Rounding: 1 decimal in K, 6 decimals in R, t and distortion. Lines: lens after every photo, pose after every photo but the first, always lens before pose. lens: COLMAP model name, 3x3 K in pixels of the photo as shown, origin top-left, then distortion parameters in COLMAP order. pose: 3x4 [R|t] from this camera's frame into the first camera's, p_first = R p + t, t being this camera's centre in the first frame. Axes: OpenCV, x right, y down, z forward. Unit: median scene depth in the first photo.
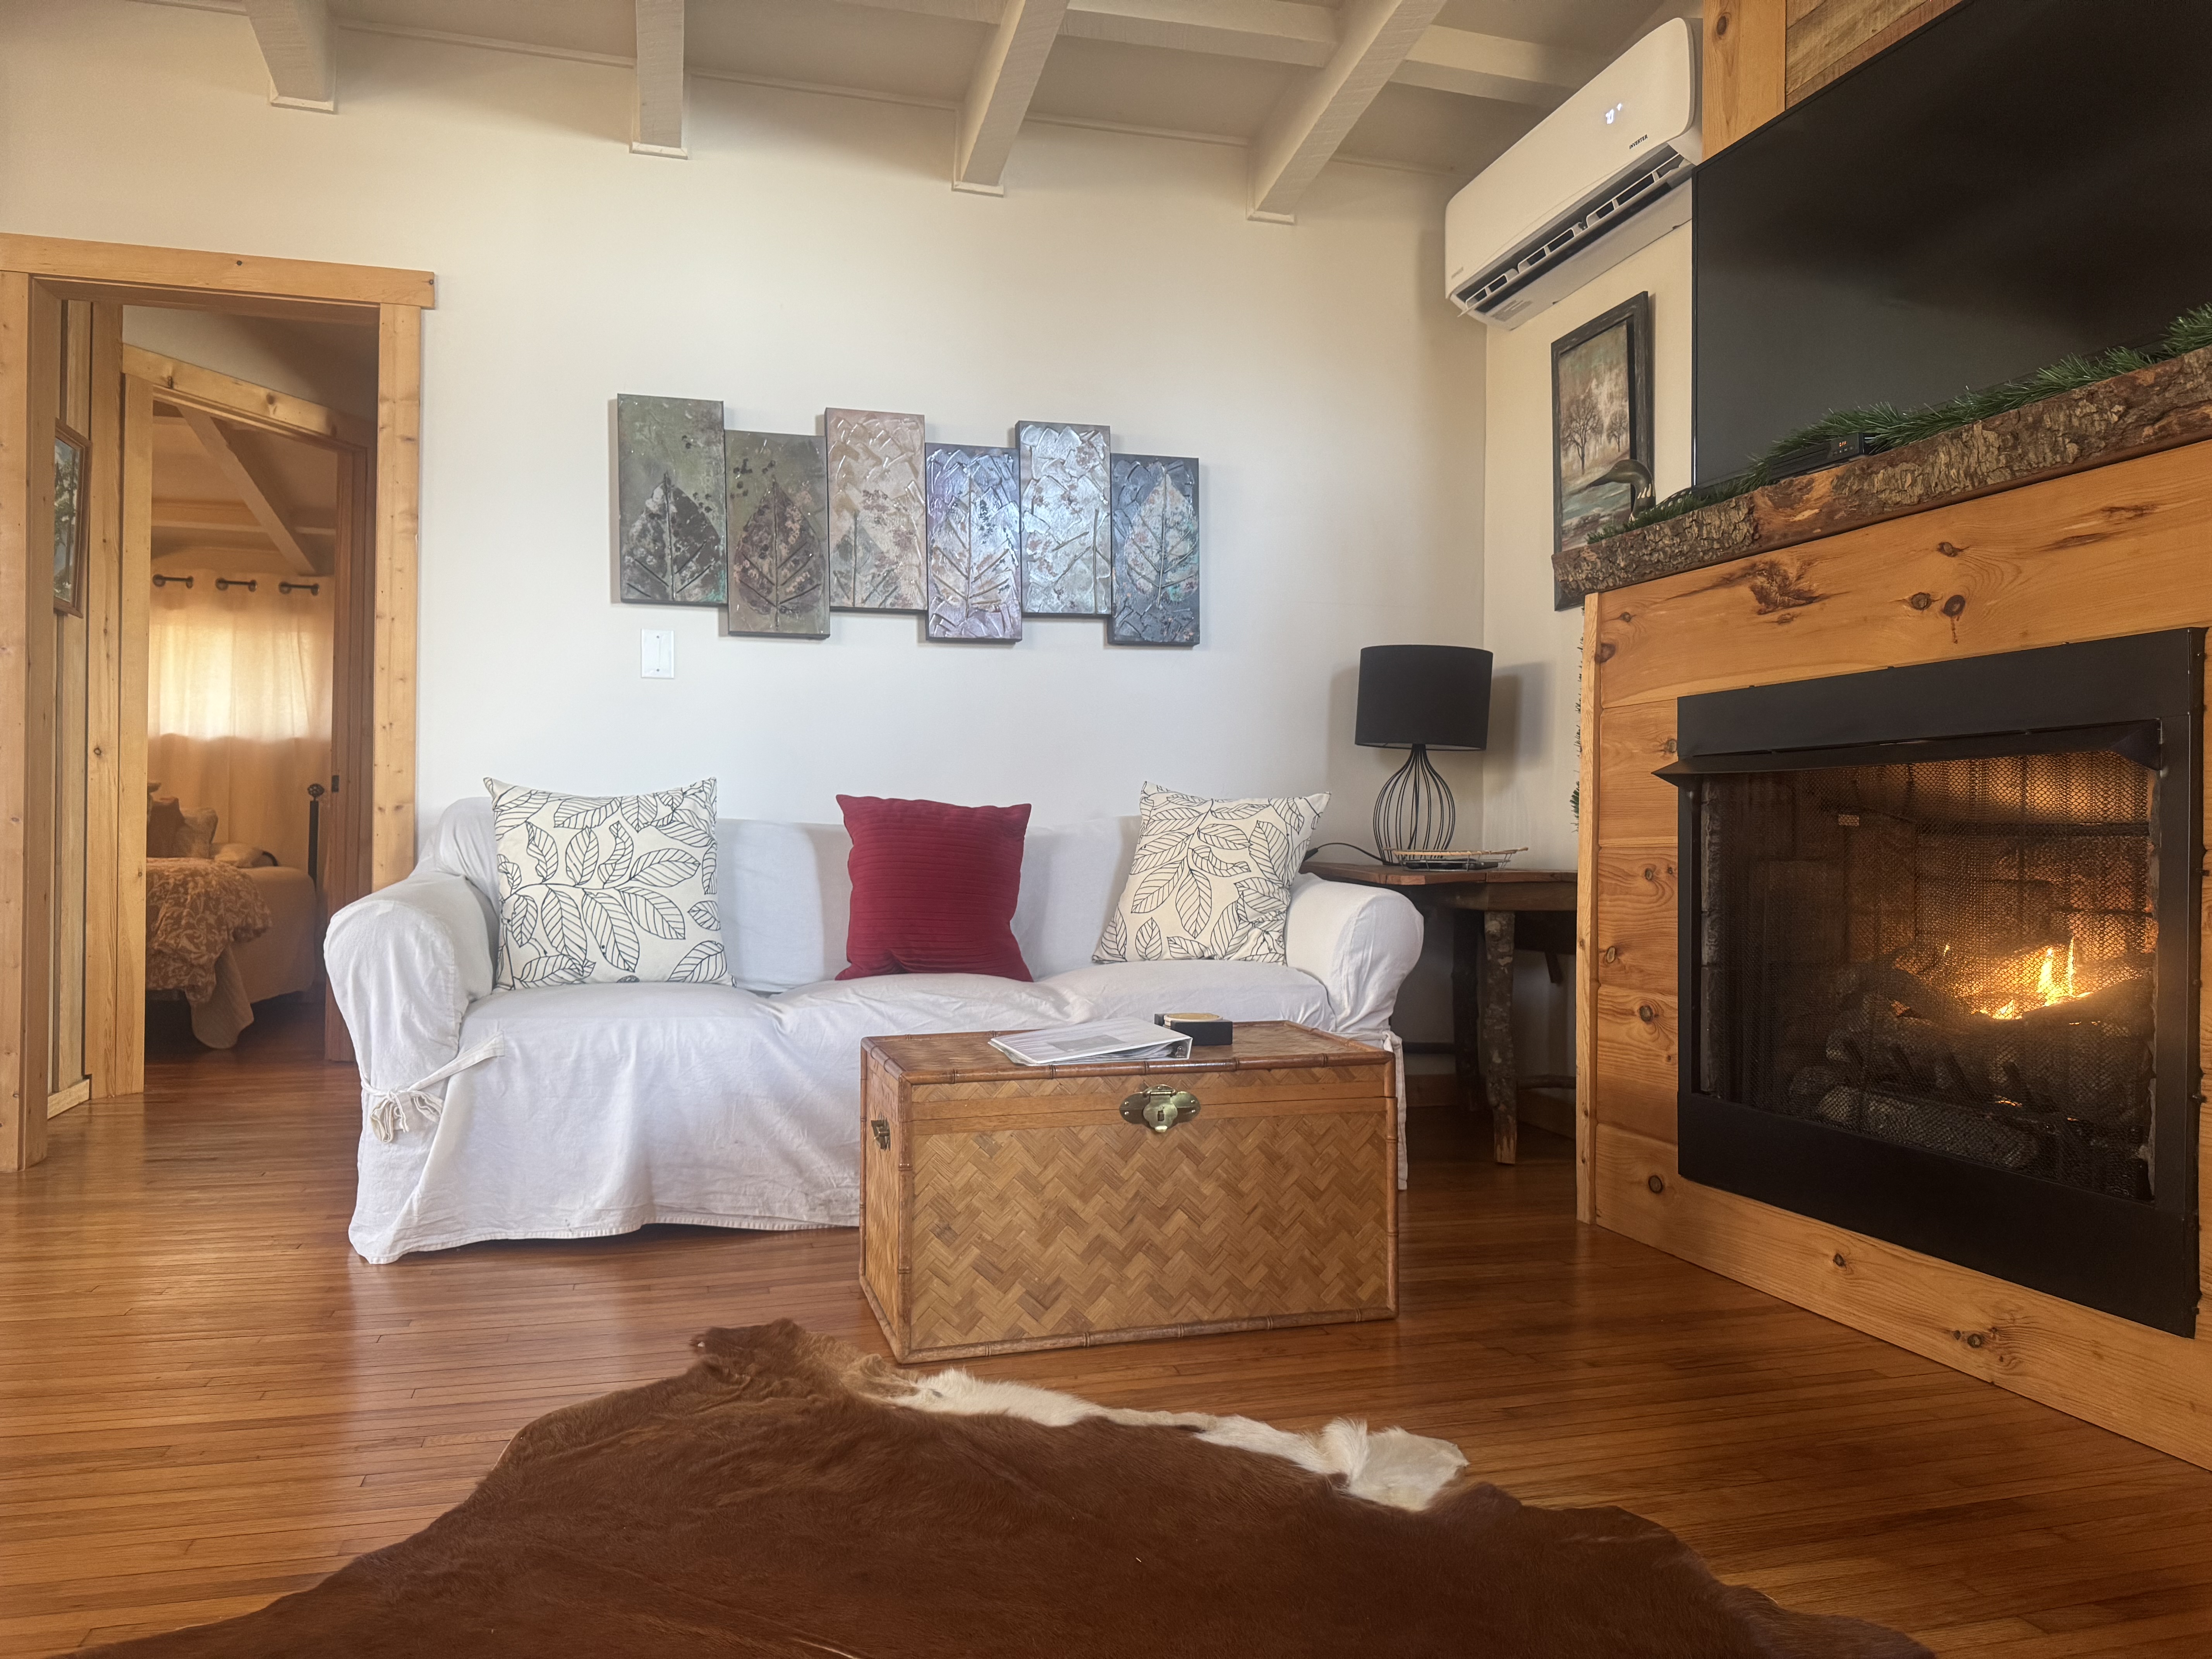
lens RADIAL K [[1574.4, 0, 1098.3], [0, 1574.4, 833.0], [0, 0, 1]] dist [0.033809, -0.011649]
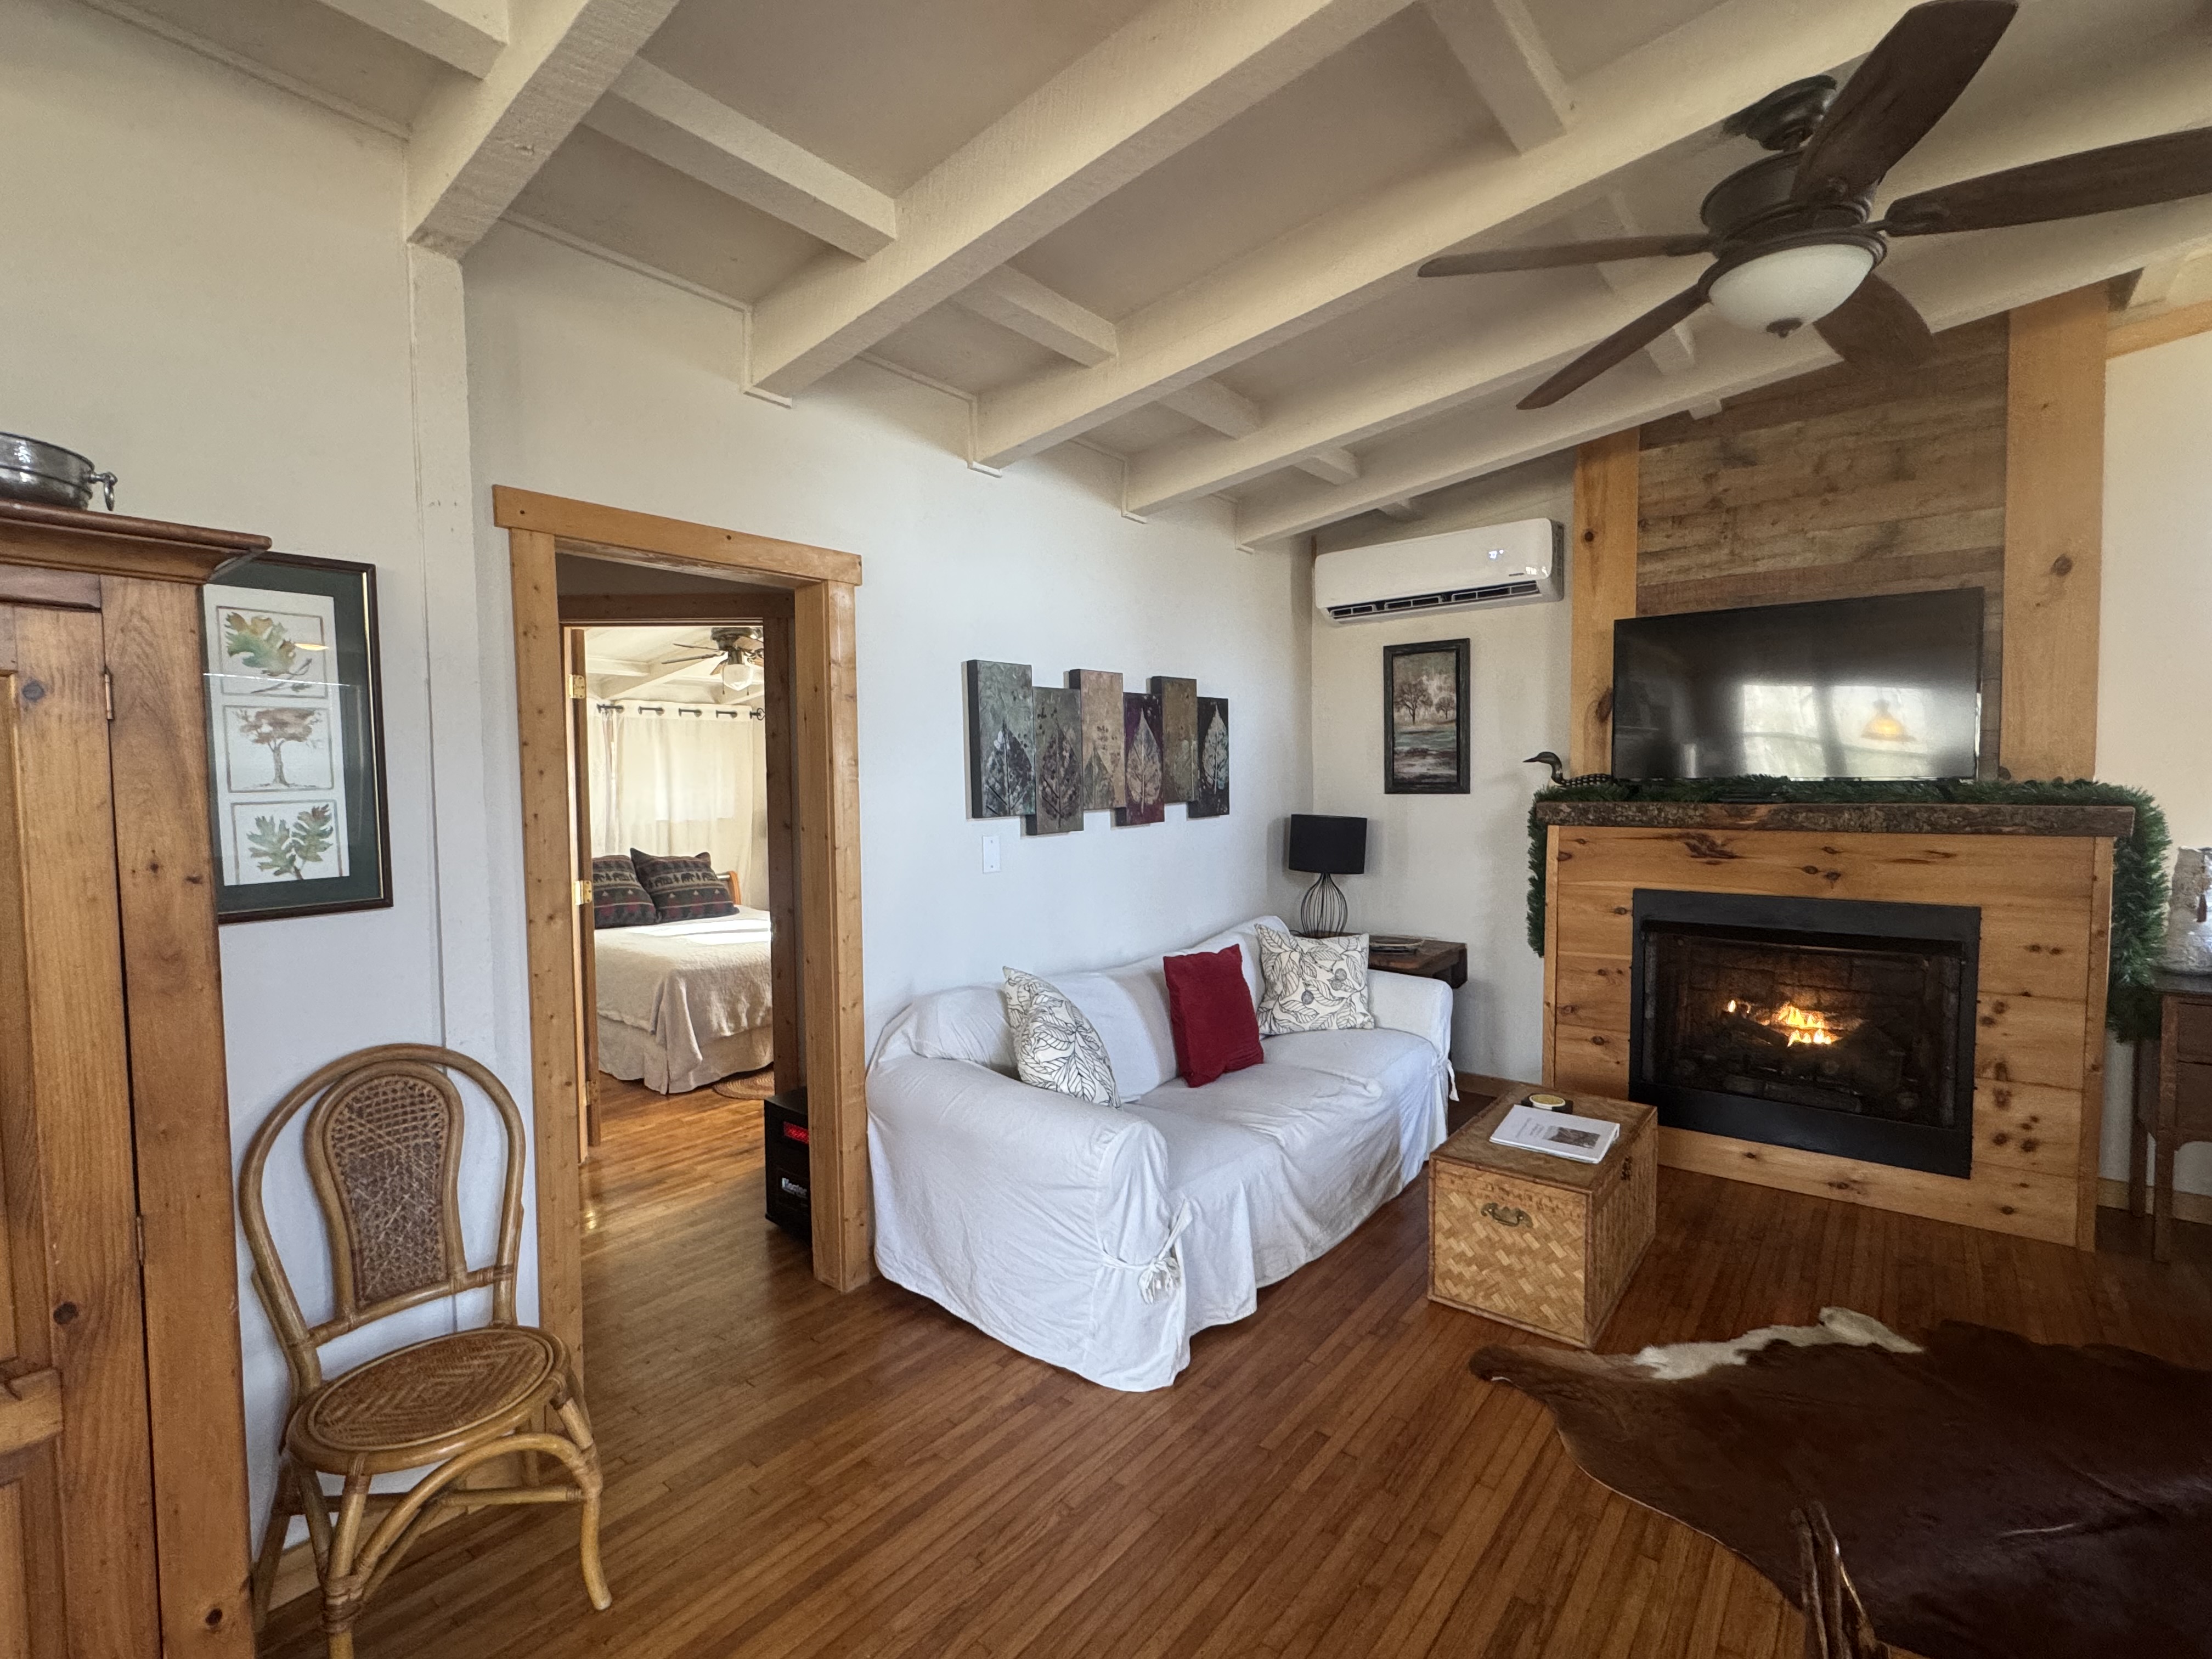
lens RADIAL K [[1024.0, 0, 1098.3], [0, 1024.0, 830.6], [0, 0, 1]] dist [-0.001096, -0.000085]
pose [[0.807366, -0.045300, 0.588310, -0.726446], [0.010962, 0.998028, 0.061804, -0.189362], [-0.589950, -0.043449, 0.806270, 0.262838]]
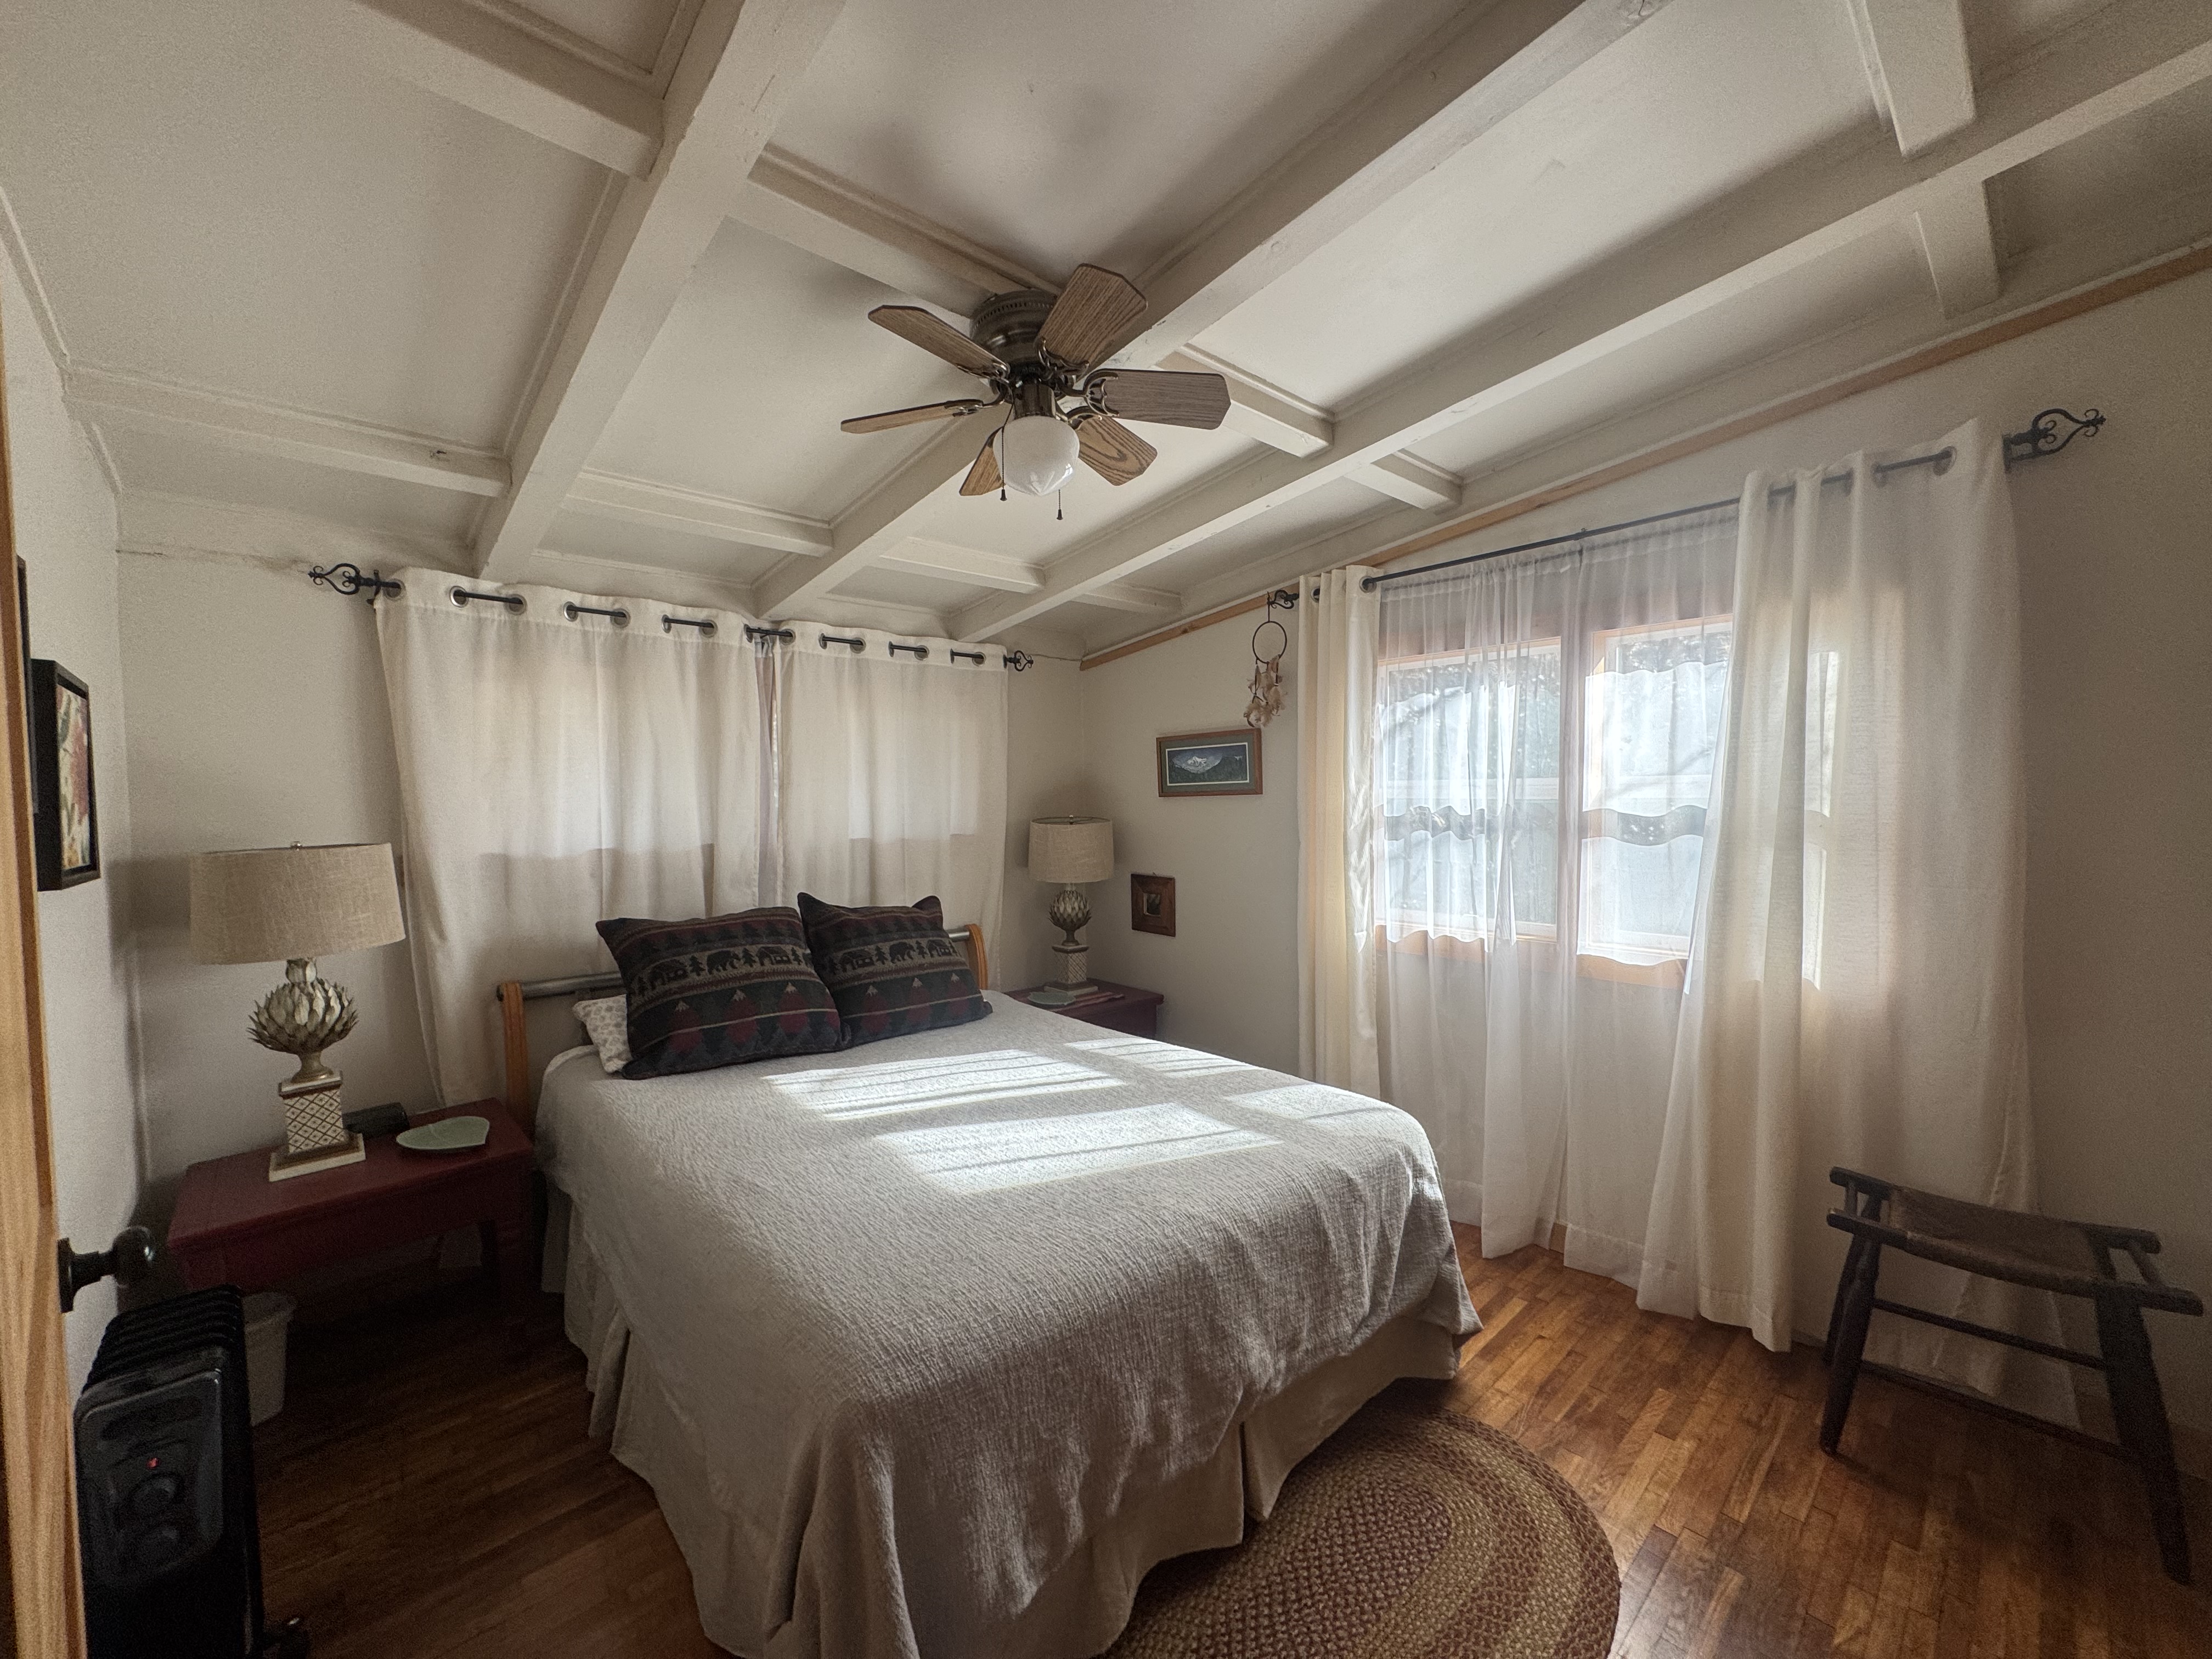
lens RADIAL K [[887.2, 0, 1114.2], [0, 887.2, 829.3], [0, 0, 1]] dist [0.000536, 0.000015]
pose [[0.884476, -0.035803, 0.465209, -0.634548], [0.011467, 0.998418, 0.055039, -0.178631], [-0.466444, -0.043346, 0.883488, 0.626642]]
